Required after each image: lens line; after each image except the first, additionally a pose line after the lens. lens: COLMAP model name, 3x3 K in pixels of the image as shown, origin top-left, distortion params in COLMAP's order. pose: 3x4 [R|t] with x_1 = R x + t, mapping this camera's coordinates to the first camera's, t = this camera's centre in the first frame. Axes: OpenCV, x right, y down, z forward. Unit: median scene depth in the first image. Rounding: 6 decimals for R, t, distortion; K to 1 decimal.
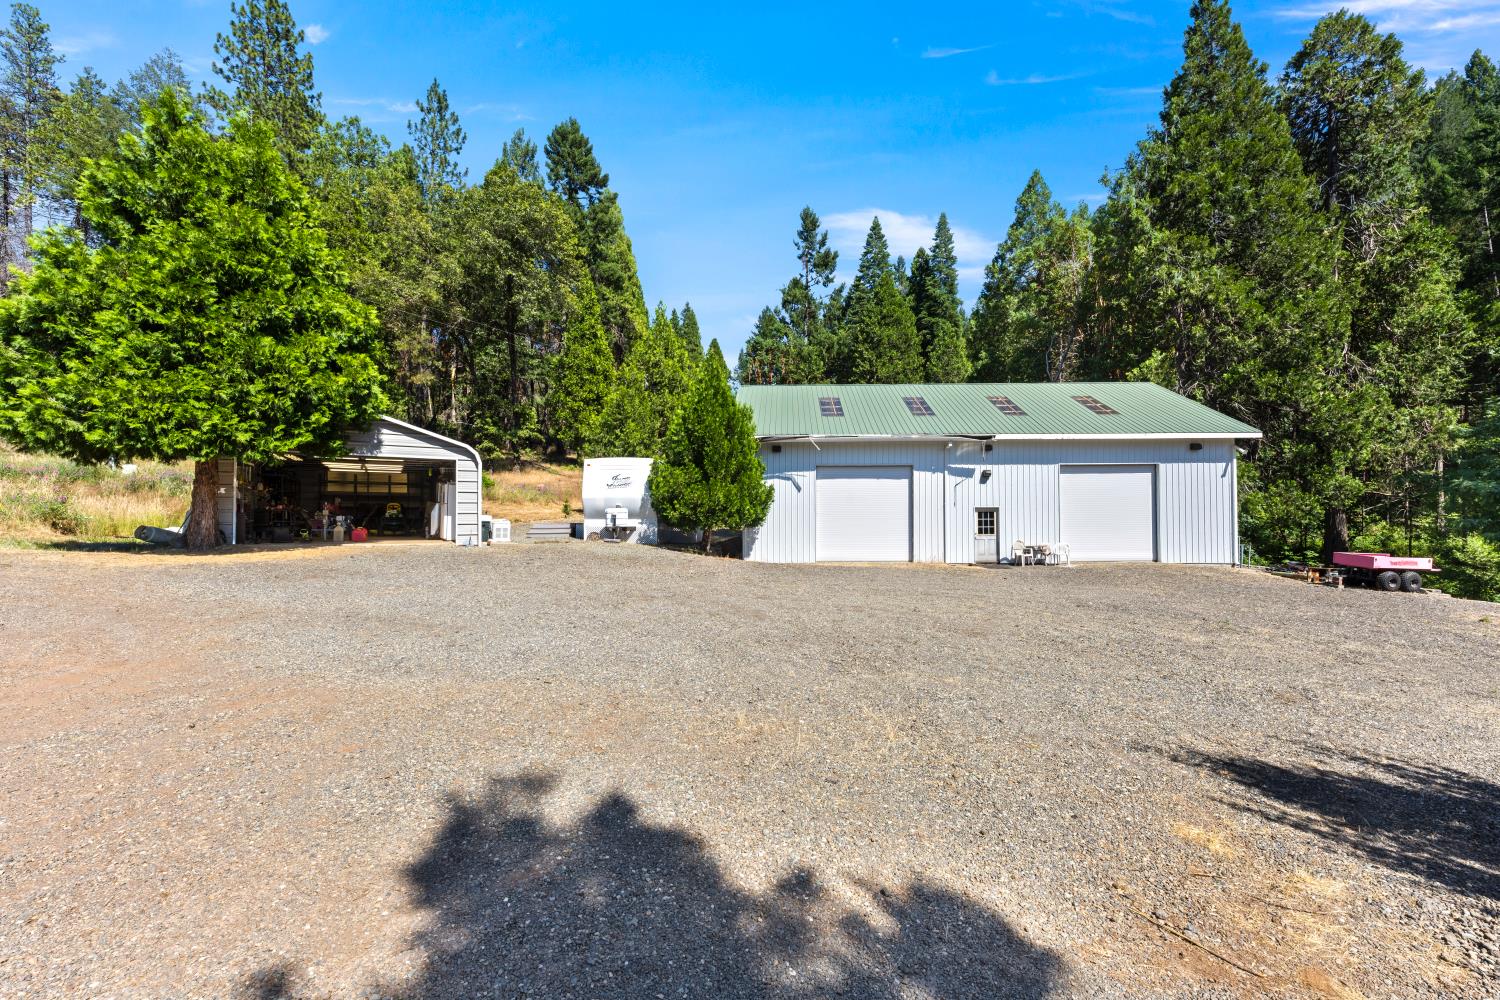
lens RADIAL K [[621.6, 0, 759.4], [0, 621.6, 502.0], [0, 0, 1]] dist [0.009040, 0.001045]
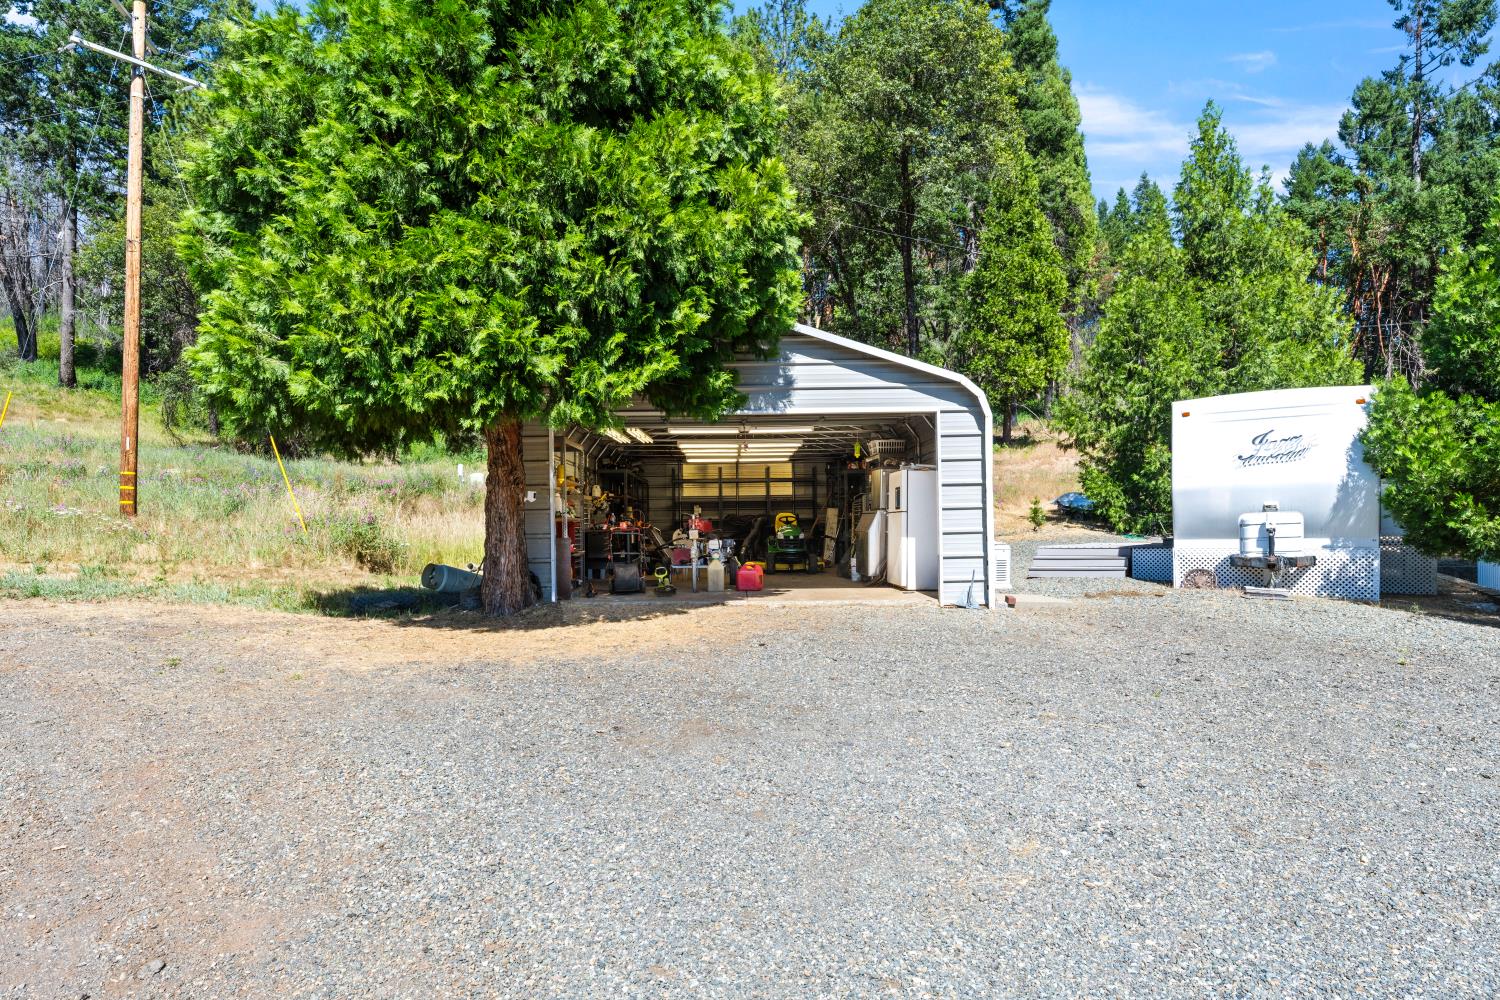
lens RADIAL K [[864.5, 0, 748.2], [0, 864.5, 496.5], [0, 0, 1]] dist [0.027449, 0.001070]
pose [[0.871523, -0.034584, -0.489133, -0.375987], [0.030197, 0.999402, -0.016858, -0.001604], [0.489423, -0.000078, 0.872046, 0.493281]]
